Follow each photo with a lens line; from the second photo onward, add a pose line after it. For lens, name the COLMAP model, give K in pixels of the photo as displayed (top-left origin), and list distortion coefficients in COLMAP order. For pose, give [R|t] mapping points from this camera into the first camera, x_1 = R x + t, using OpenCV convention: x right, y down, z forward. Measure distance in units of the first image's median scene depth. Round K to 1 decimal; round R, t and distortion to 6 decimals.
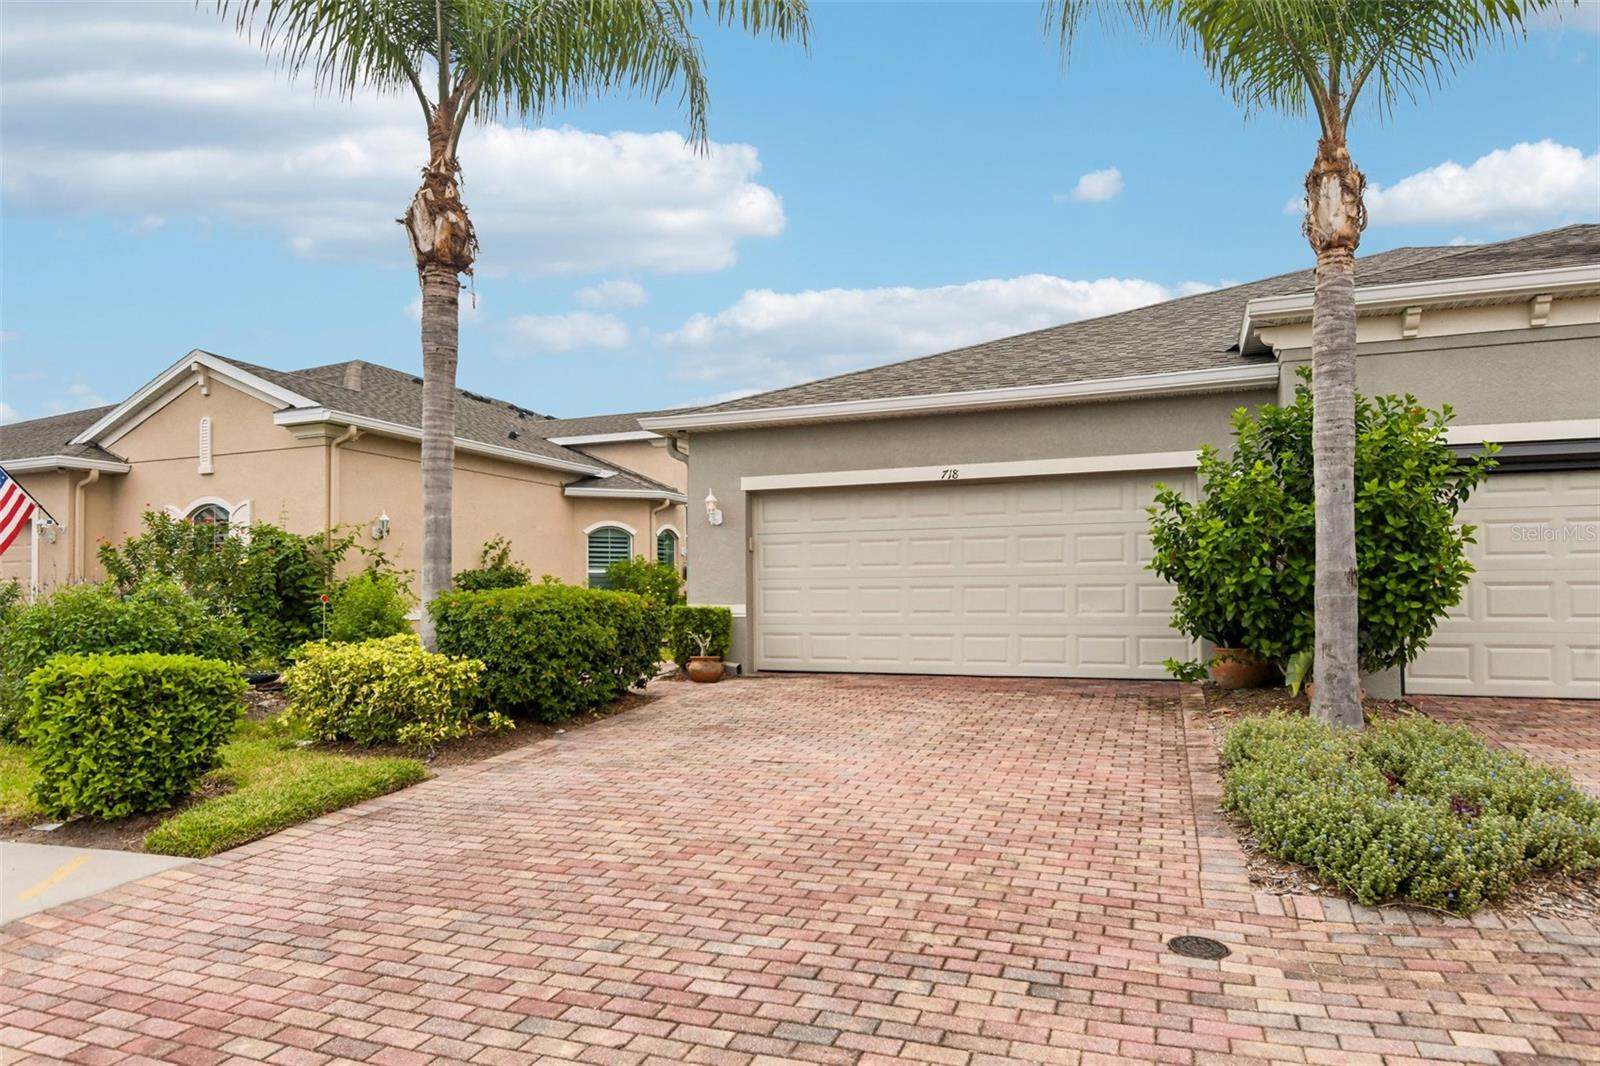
lens RADIAL K [[912.3, 0, 805.6], [0, 912.3, 481.4], [0, 0, 1]] dist [0.014550, -0.024290]
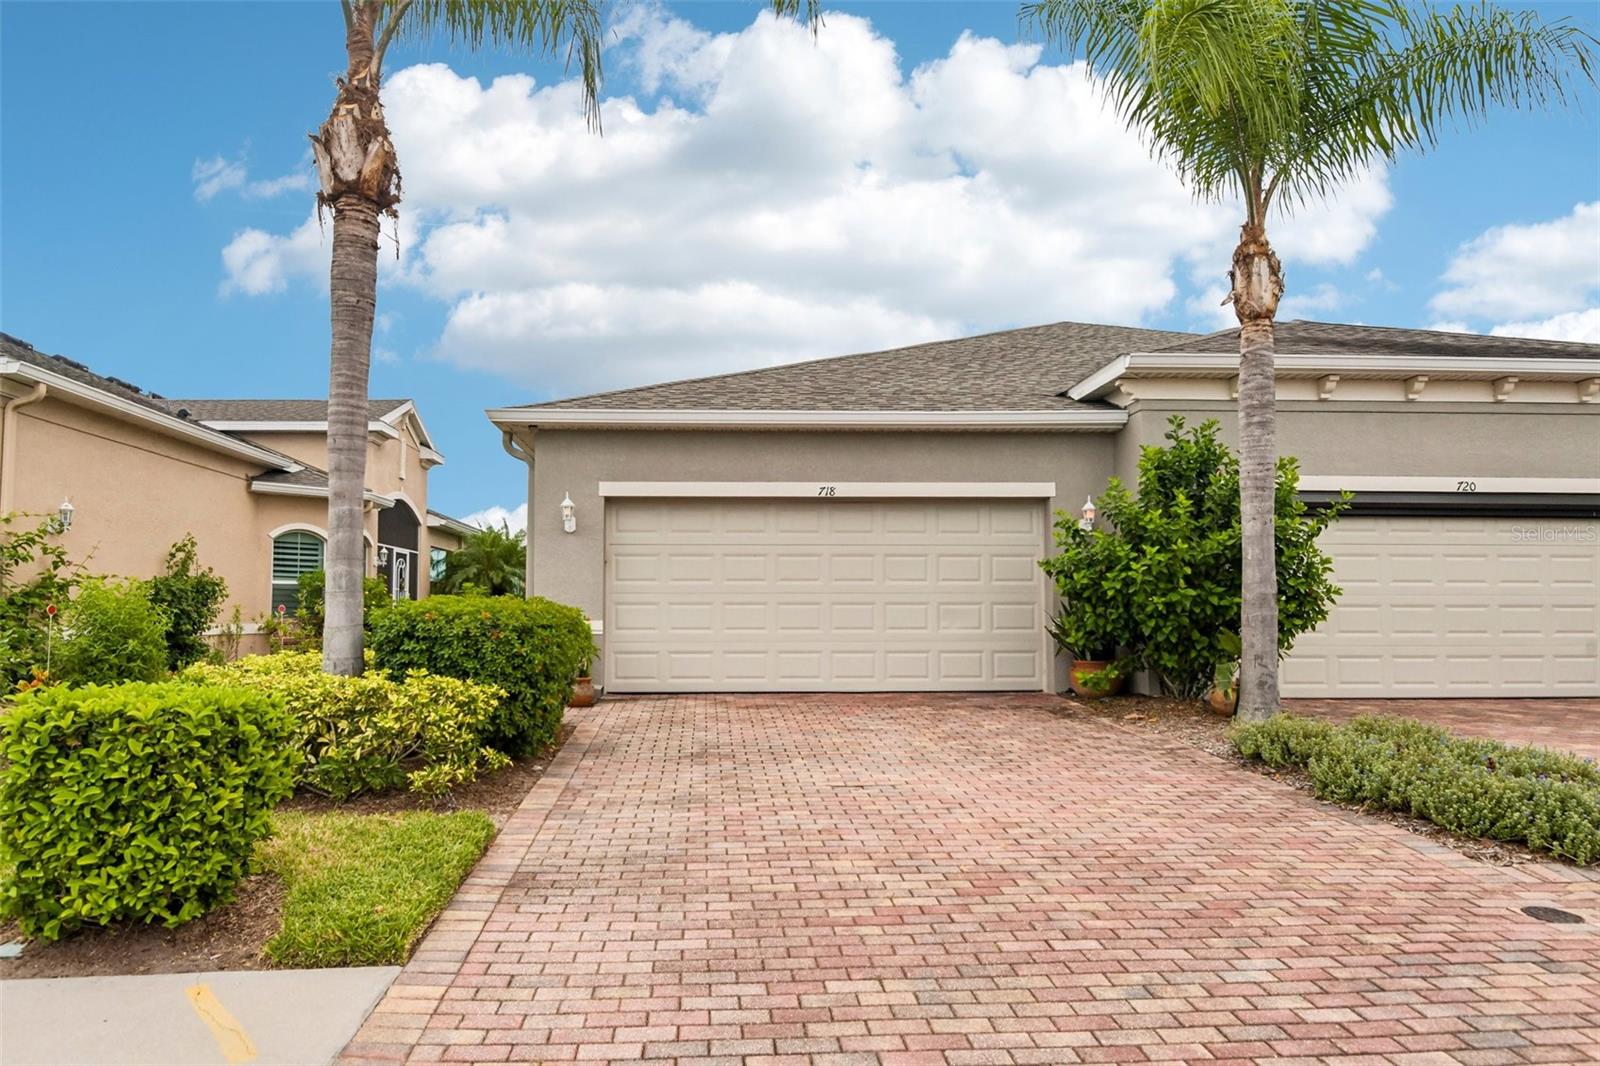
lens RADIAL K [[912.3, 0, 805.6], [0, 912.3, 481.4], [0, 0, 1]] dist [0.014550, -0.024290]
pose [[0.928085, 0.060364, 0.367442, -0.433134], [-0.052854, 0.998137, -0.030477, 0.024332], [-0.368598, 0.008864, 0.929547, 0.136633]]
